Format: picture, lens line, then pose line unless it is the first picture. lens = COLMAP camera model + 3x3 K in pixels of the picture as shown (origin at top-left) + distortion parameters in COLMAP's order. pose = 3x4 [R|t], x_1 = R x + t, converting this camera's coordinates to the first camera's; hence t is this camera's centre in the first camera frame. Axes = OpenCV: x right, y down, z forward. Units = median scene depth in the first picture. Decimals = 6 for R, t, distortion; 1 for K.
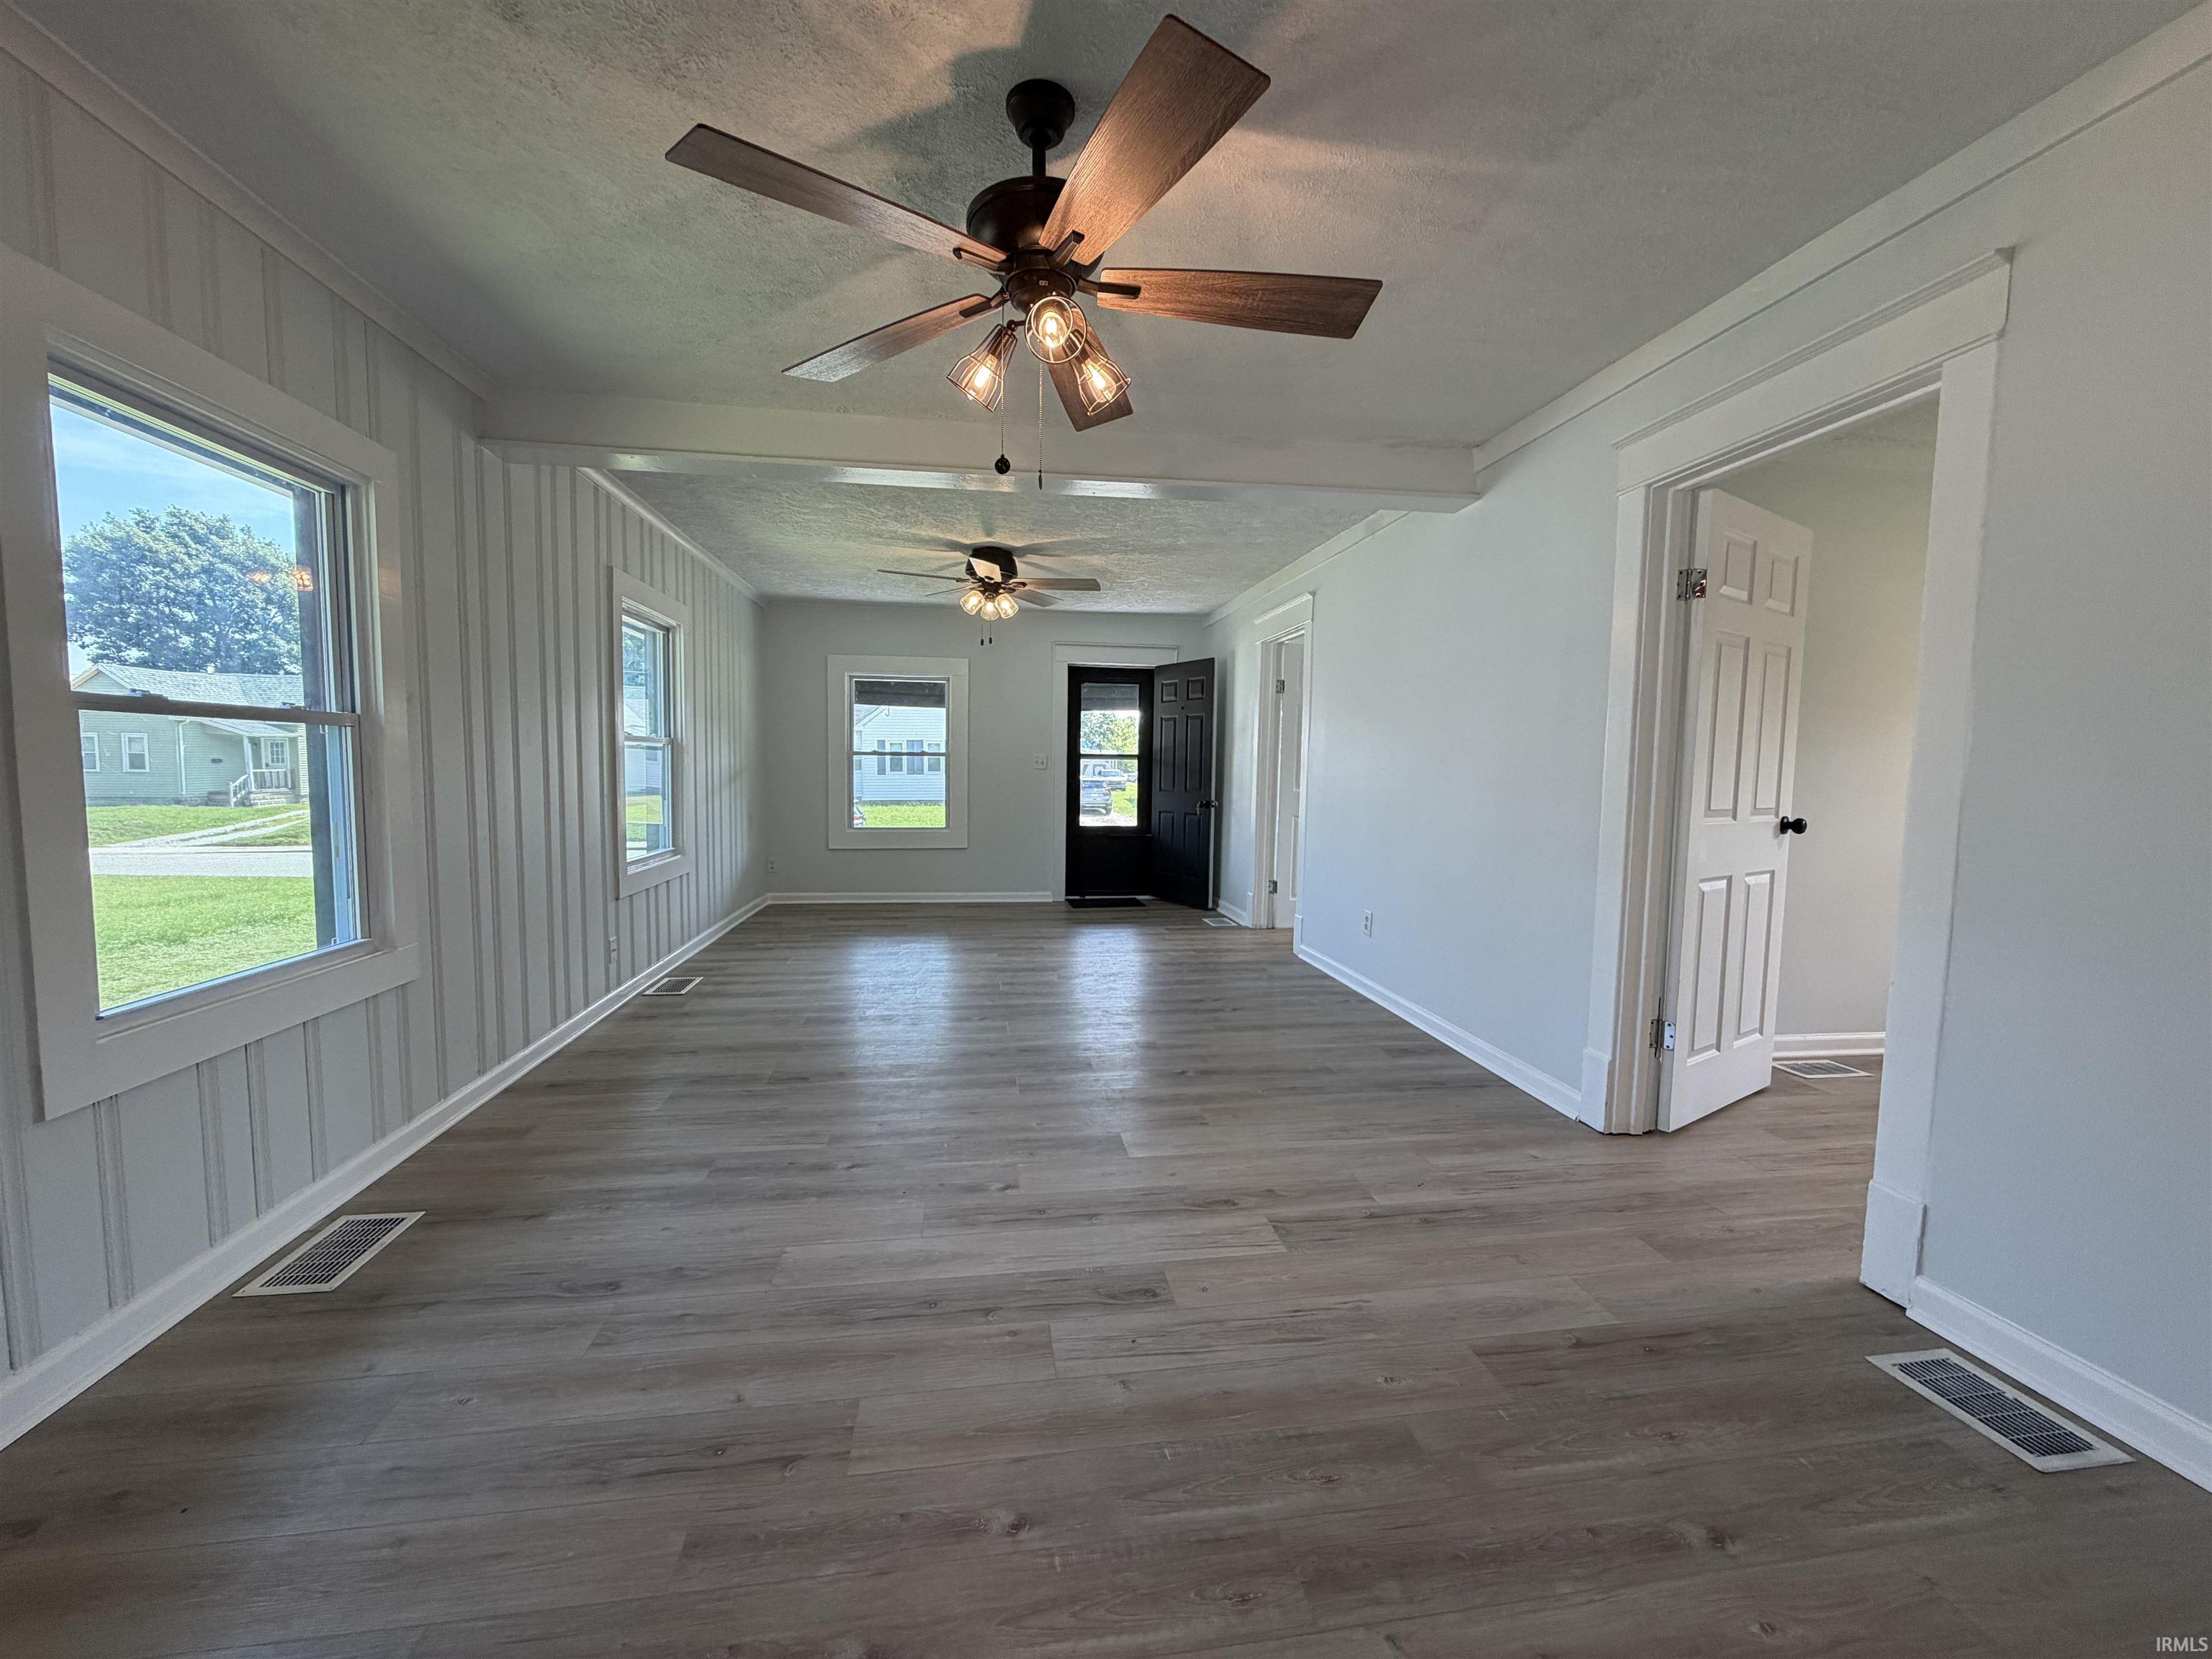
lens RADIAL K [[885.9, 0, 1106.0], [0, 885.9, 829.5], [0, 0, 1]] dist [0.027094, -0.000018]
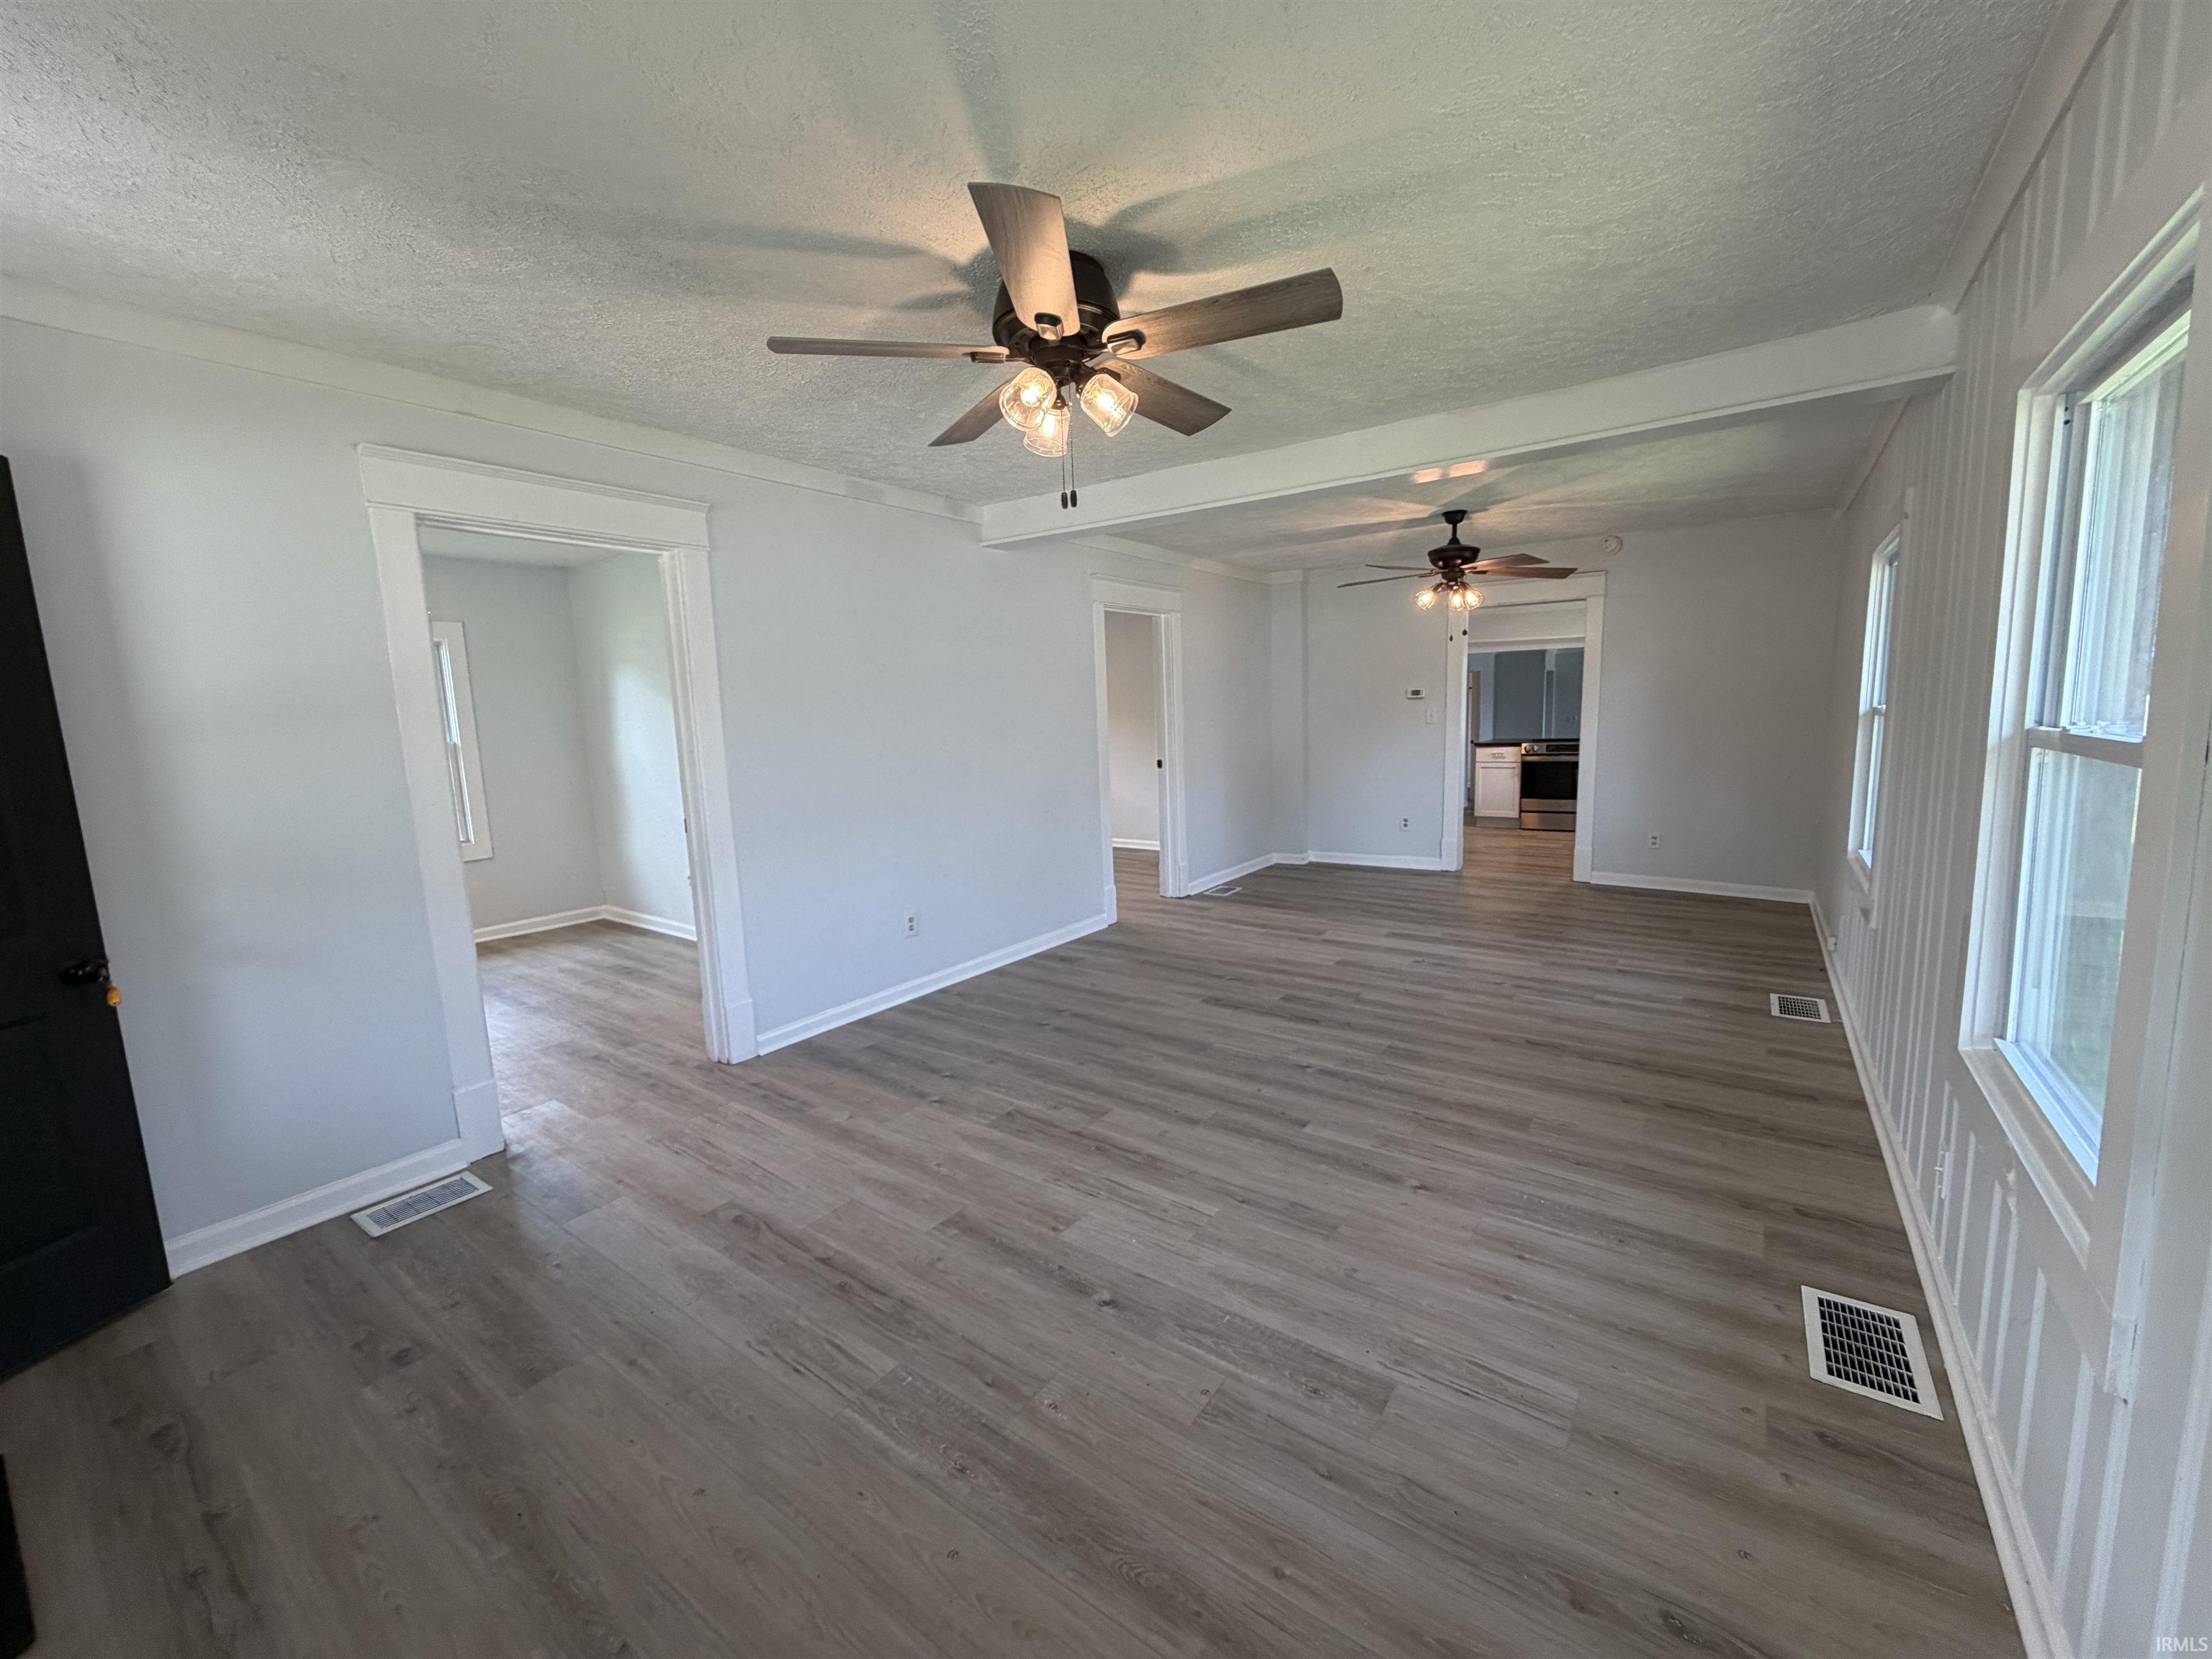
lens RADIAL K [[878.9, 0, 1096.6], [0, 878.9, 821.4], [0, 0, 1]] dist [-0.001195, -0.000205]
pose [[-0.708336, -0.074720, 0.701910, -0.962828], [0.080116, 0.979446, 0.185115, -0.311681], [-0.701314, 0.187358, -0.687790, 2.855425]]
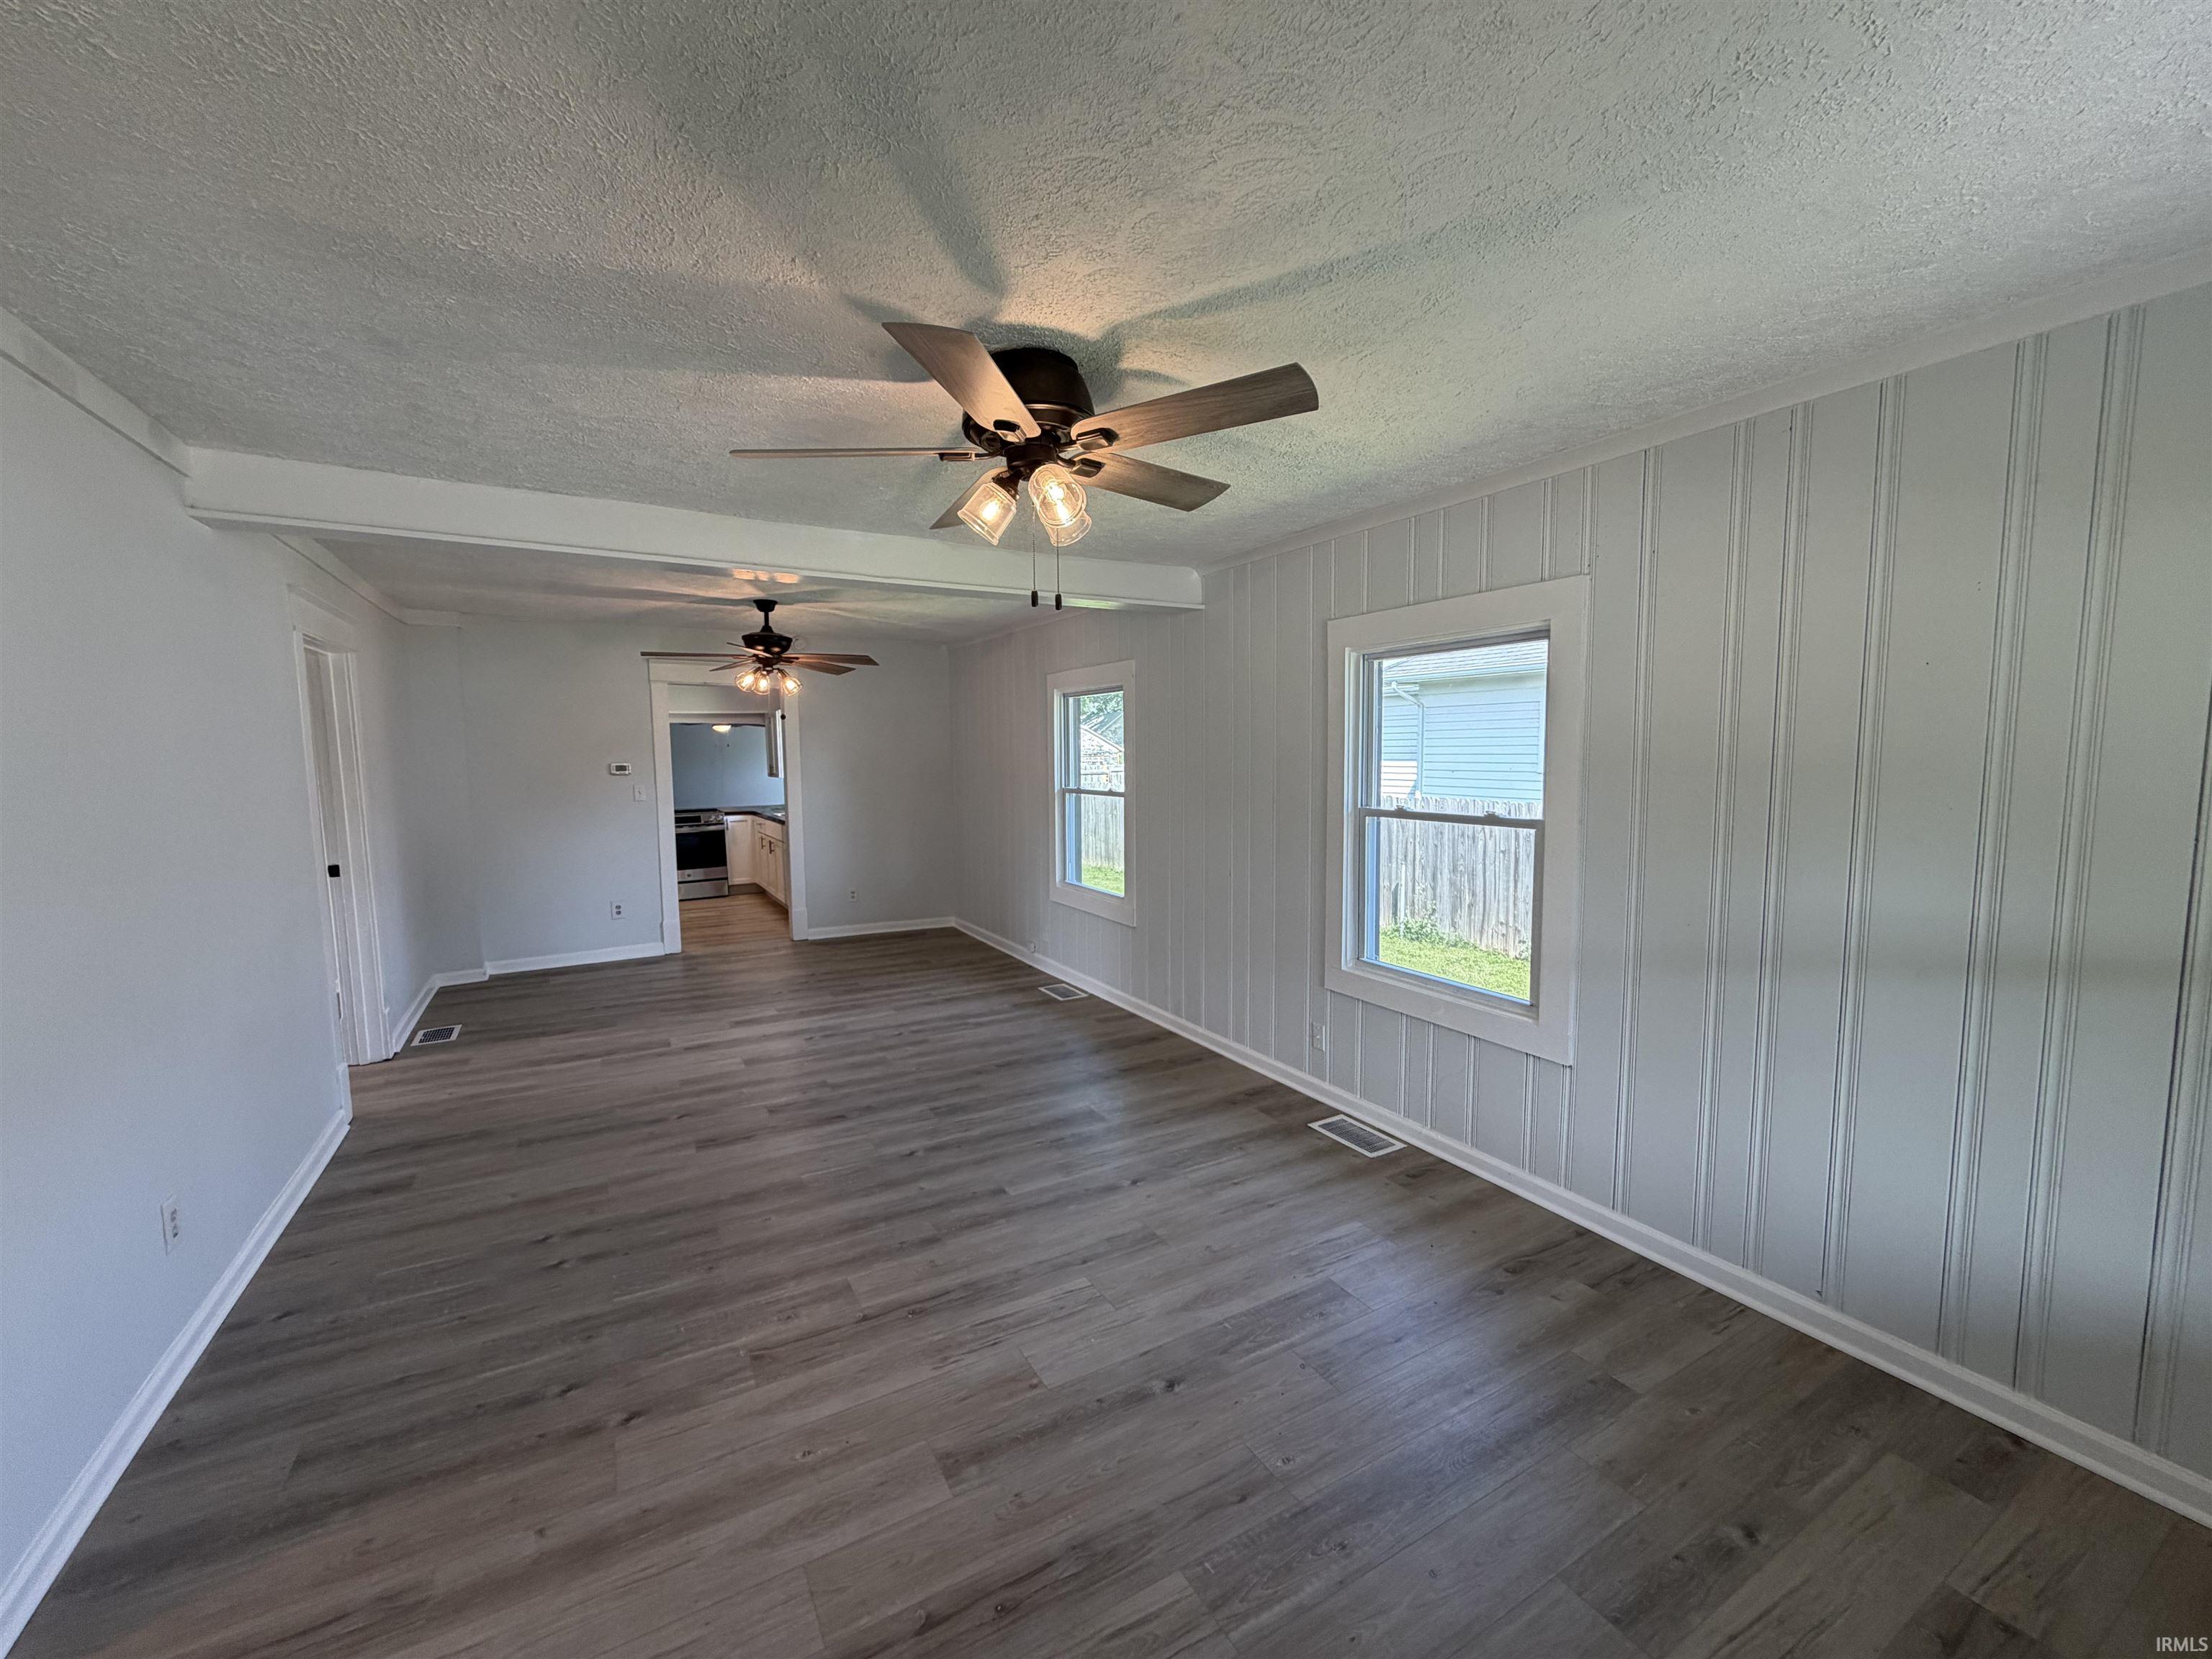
lens RADIAL K [[878.9, 0, 1096.6], [0, 878.9, 821.4], [0, 0, 1]] dist [-0.001195, -0.000205]
pose [[-0.934569, 0.027751, -0.354698, -0.028662], [-0.026701, 0.988671, 0.147705, -0.380917], [0.354778, 0.147511, -0.923240, 3.052730]]
